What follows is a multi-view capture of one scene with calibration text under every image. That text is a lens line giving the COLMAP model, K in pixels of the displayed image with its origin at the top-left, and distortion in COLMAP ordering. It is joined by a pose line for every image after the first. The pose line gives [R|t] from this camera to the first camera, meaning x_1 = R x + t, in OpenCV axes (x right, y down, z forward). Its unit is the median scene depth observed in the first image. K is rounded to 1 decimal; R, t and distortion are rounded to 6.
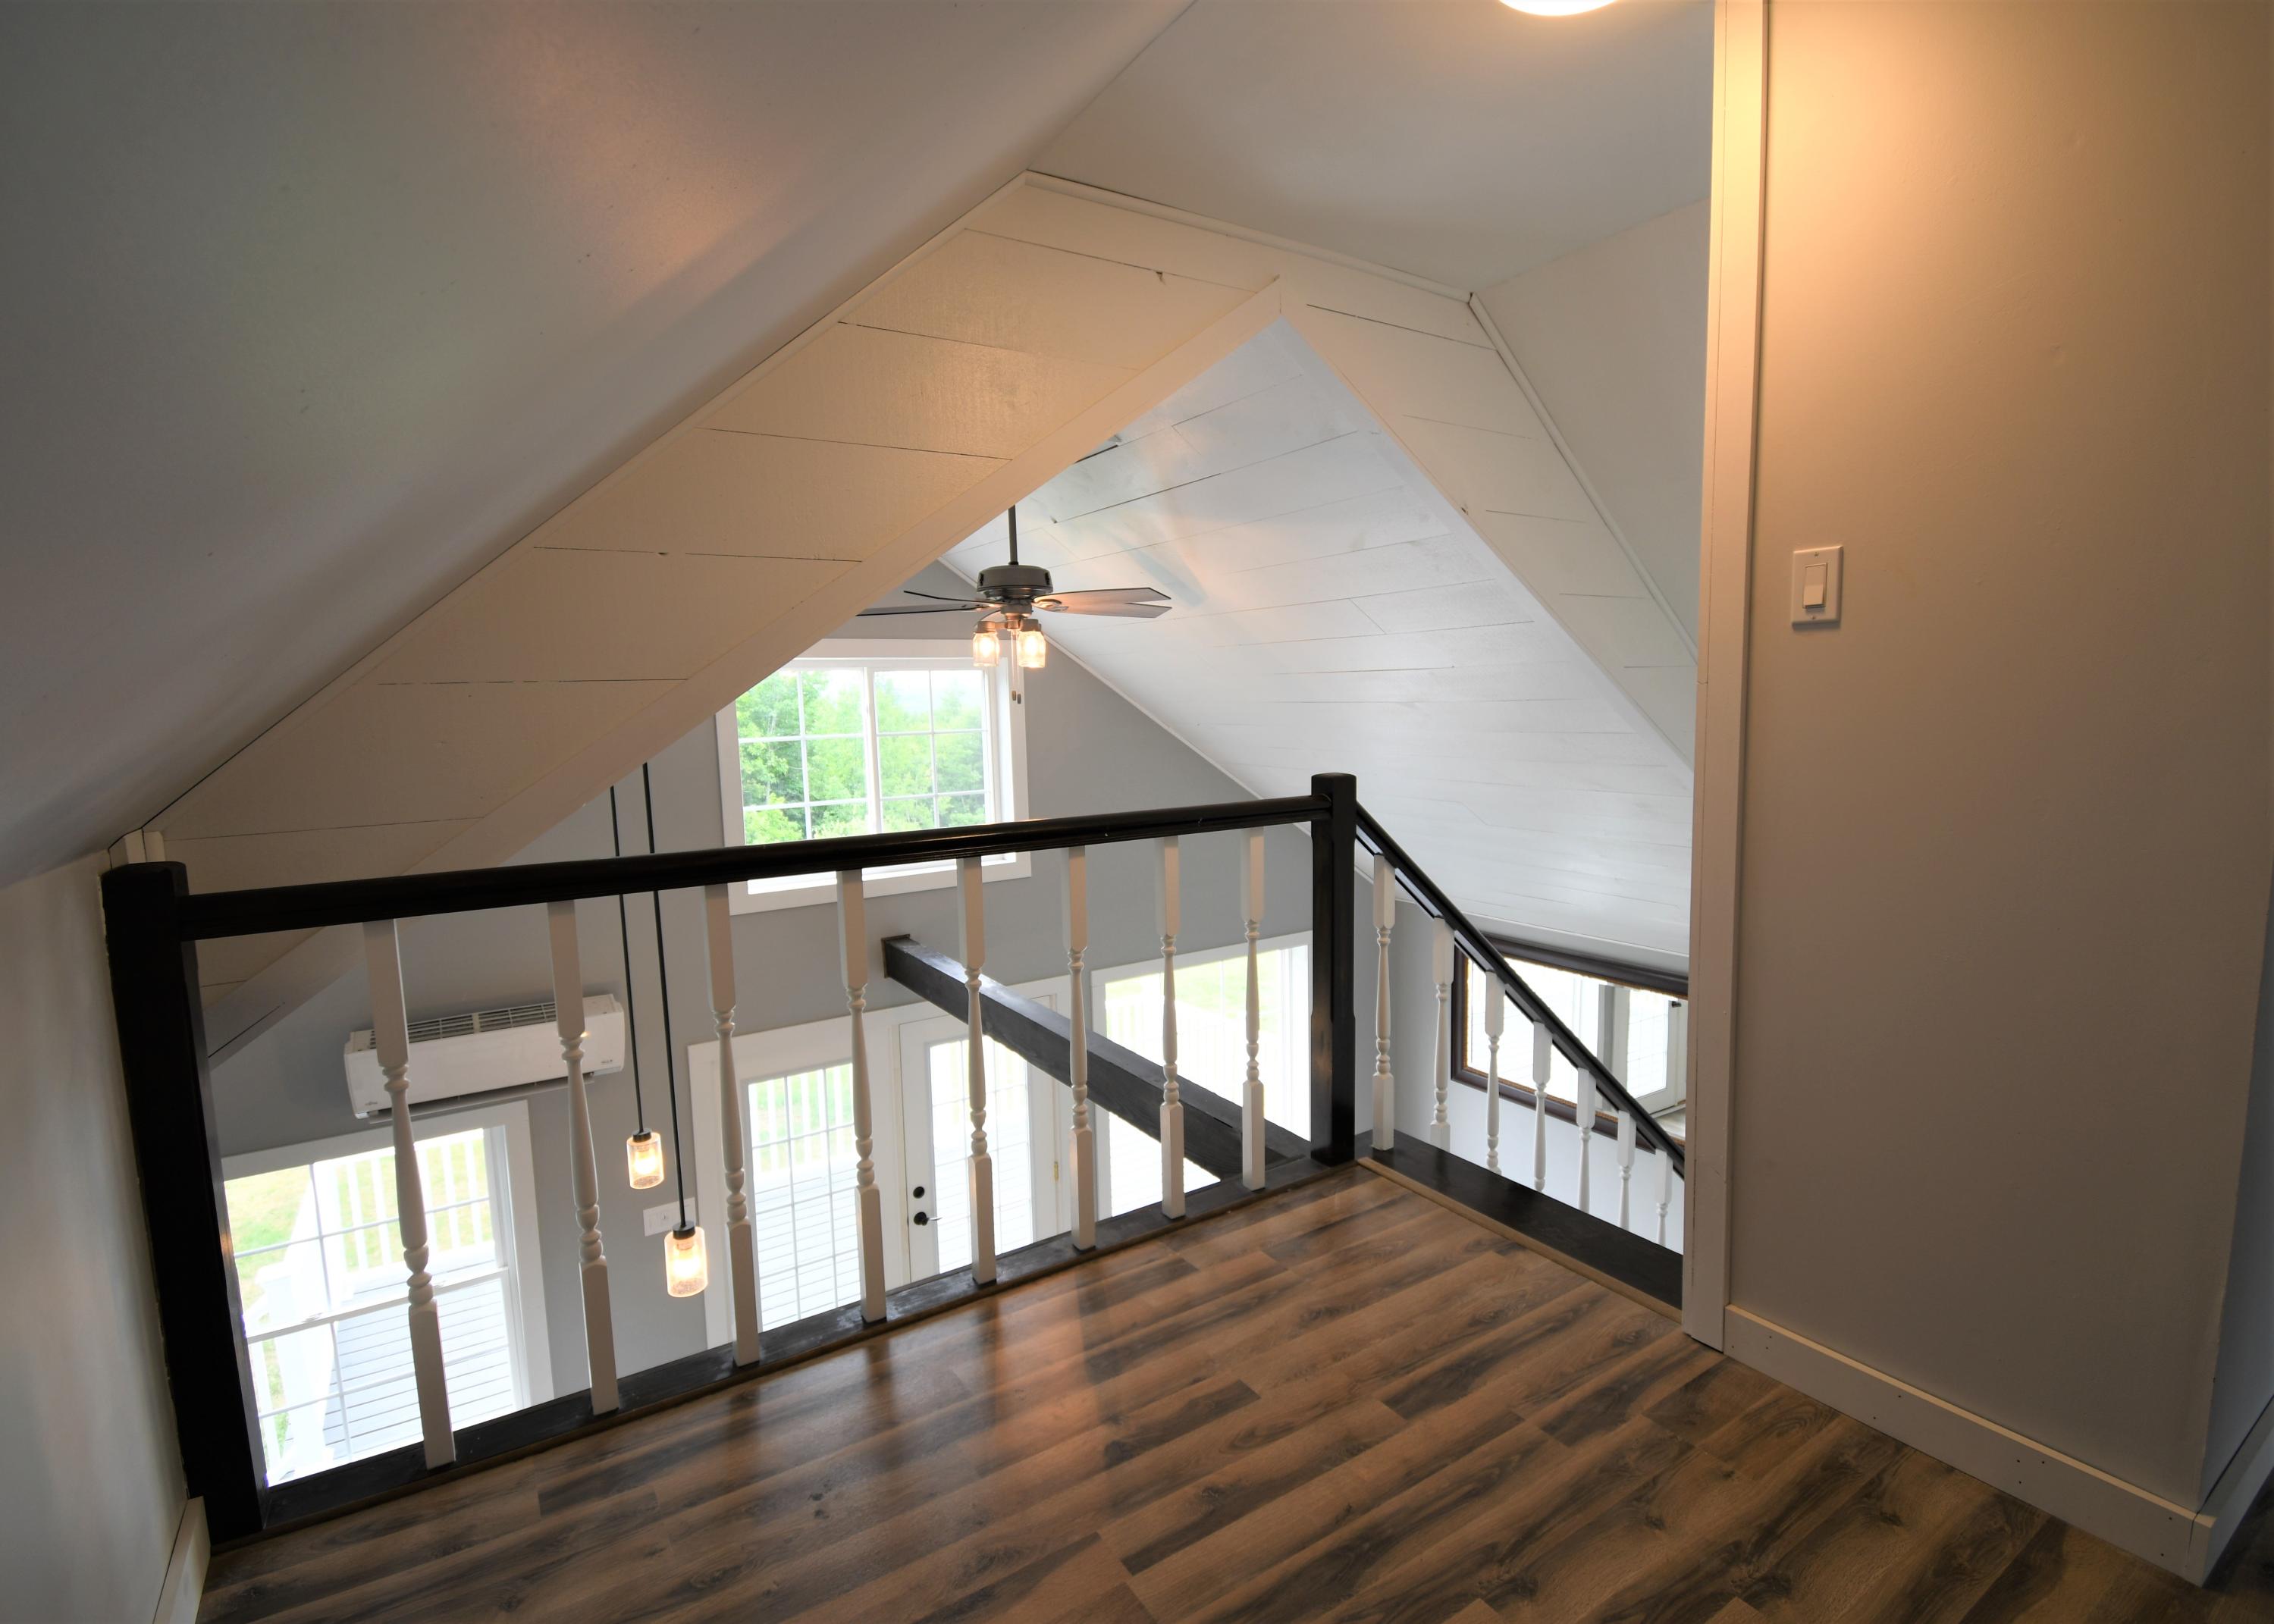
lens RADIAL K [[1090.1, 0, 1123.6], [0, 1090.1, 819.1], [0, 0, 1]] dist [0.000561, -0.000141]
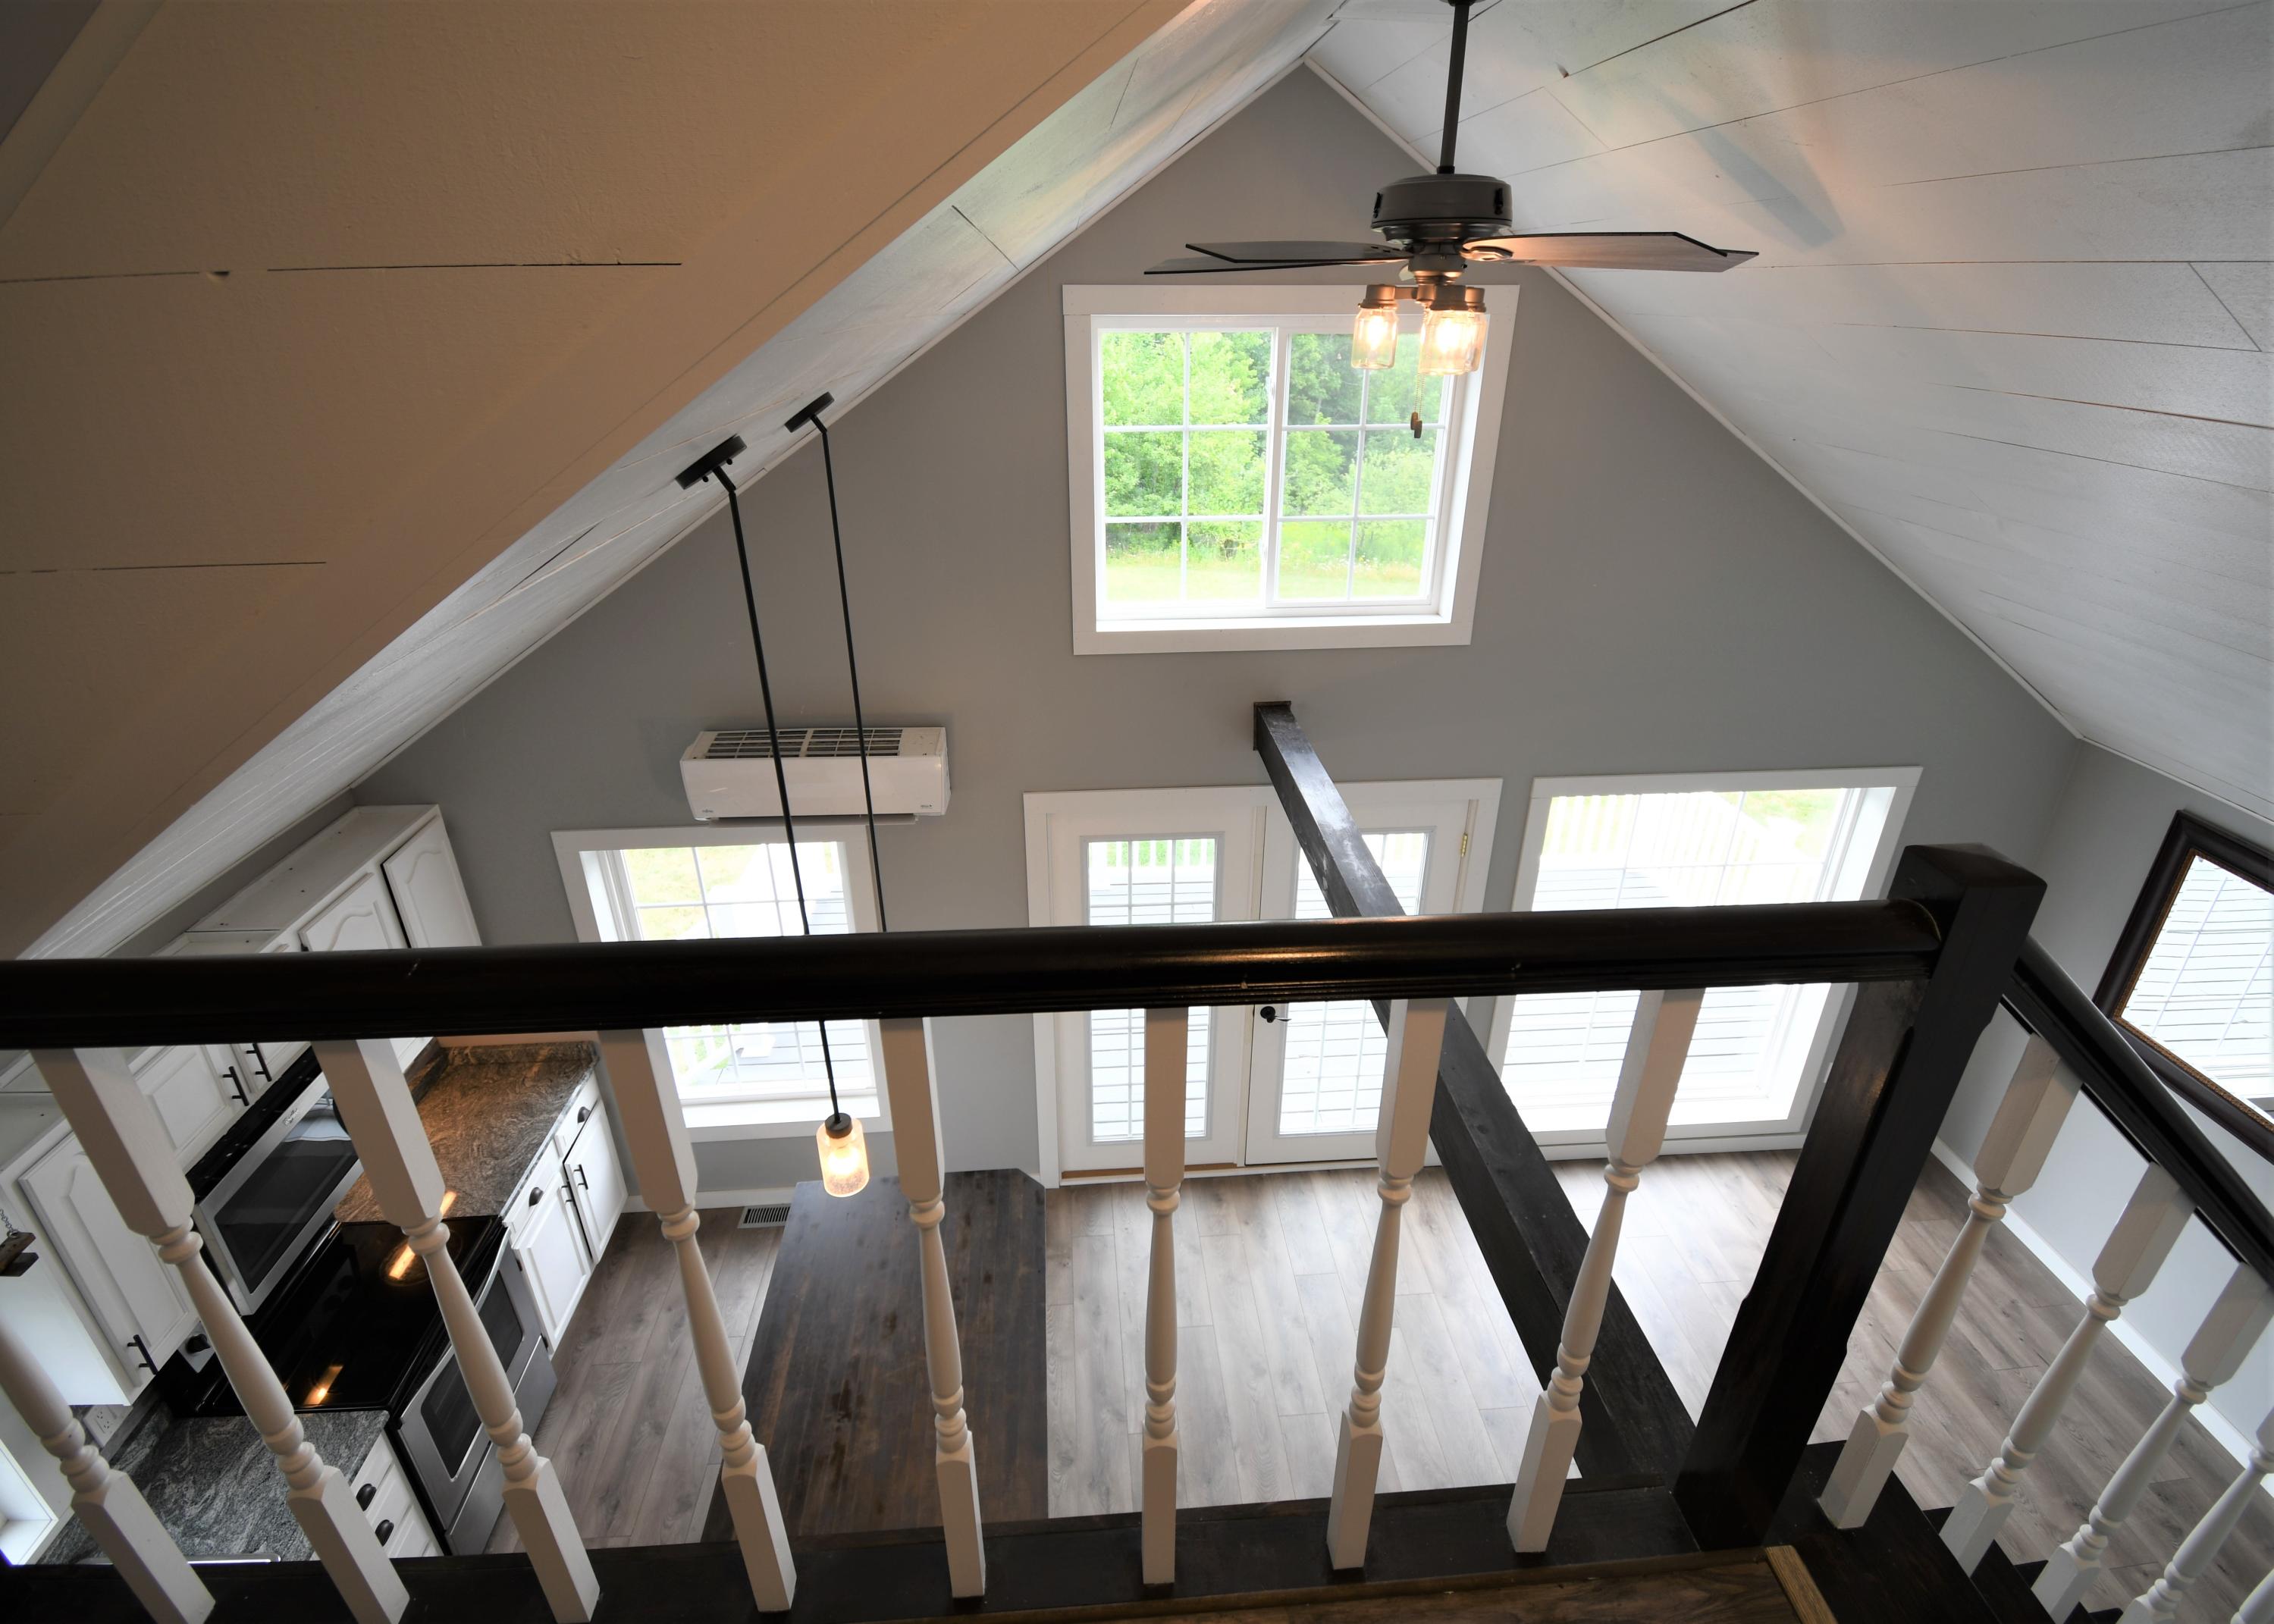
lens RADIAL K [[1067.1, 0, 1137.0], [0, 1067.1, 812.0], [0, 0, 1]] dist [0.002991, -0.000600]
pose [[0.879880, 0.223560, -0.419324, 0.059907], [-0.070455, 0.934043, 0.350142, -0.106189], [0.469945, -0.278540, 0.837596, 0.371274]]
